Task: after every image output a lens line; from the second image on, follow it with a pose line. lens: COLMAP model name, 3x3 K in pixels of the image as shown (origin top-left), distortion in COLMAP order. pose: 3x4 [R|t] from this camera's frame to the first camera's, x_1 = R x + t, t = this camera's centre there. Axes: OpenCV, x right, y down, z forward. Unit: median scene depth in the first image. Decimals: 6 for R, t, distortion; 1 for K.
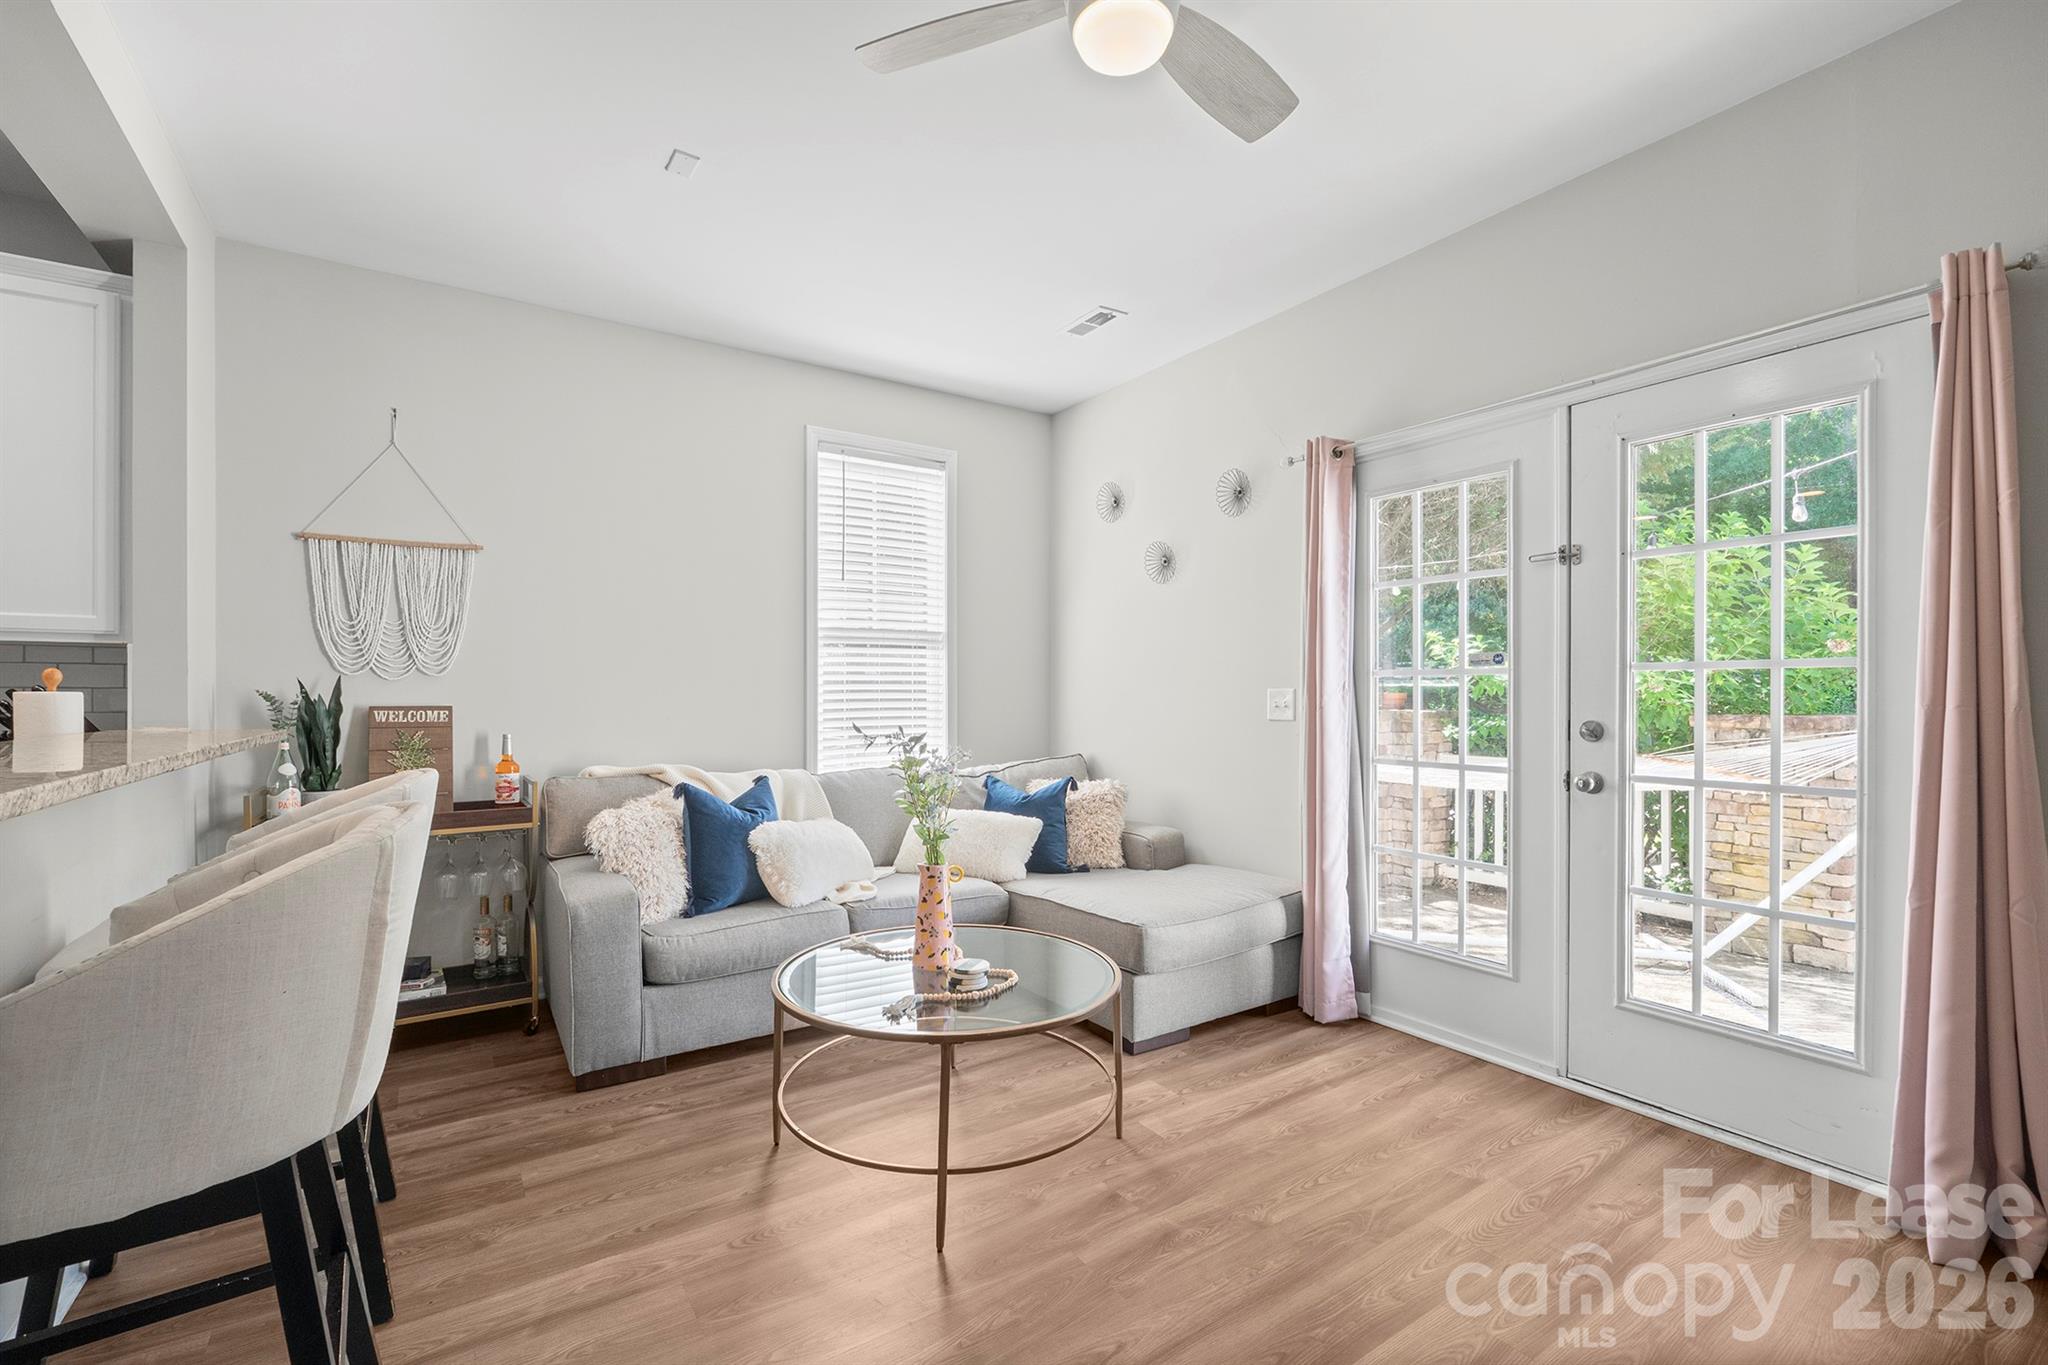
lens RADIAL K [[870.5, 0, 1016.4], [0, 870.5, 694.8], [0, 0, 1]] dist [-0.007620, -0.000516]
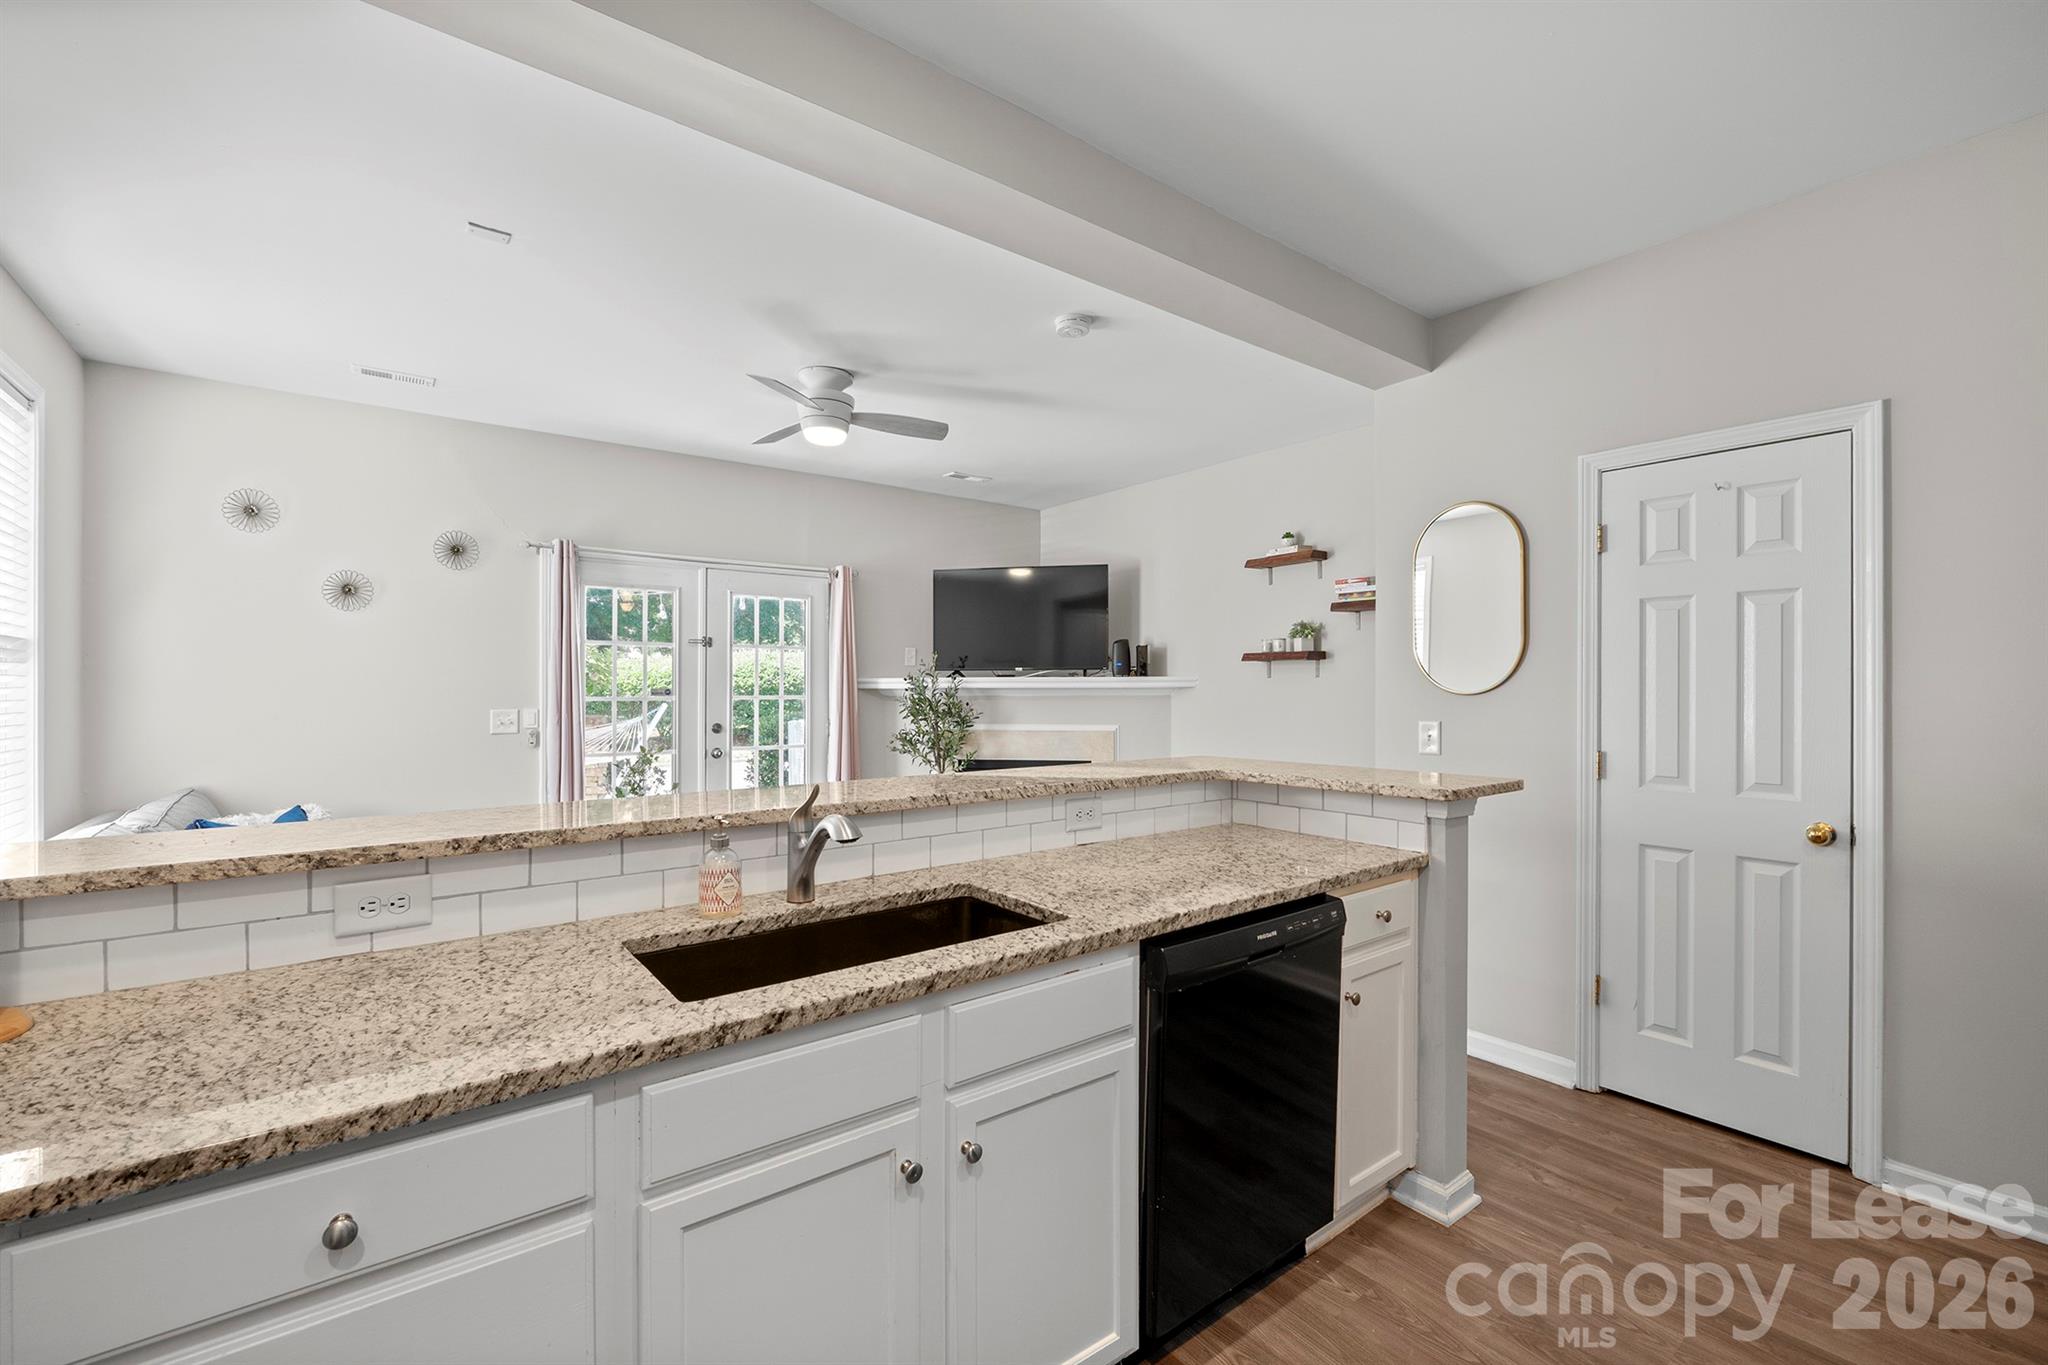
lens RADIAL K [[860.5, 0, 1023.3], [0, 860.5, 688.8], [0, 0, 1]] dist [-0.007267, -0.000160]
pose [[-0.076315, -0.002134, 0.997081, -1.187997], [-0.001005, 0.999997, 0.002063, -0.047485], [-0.997083, -0.000845, -0.076317, 0.349872]]
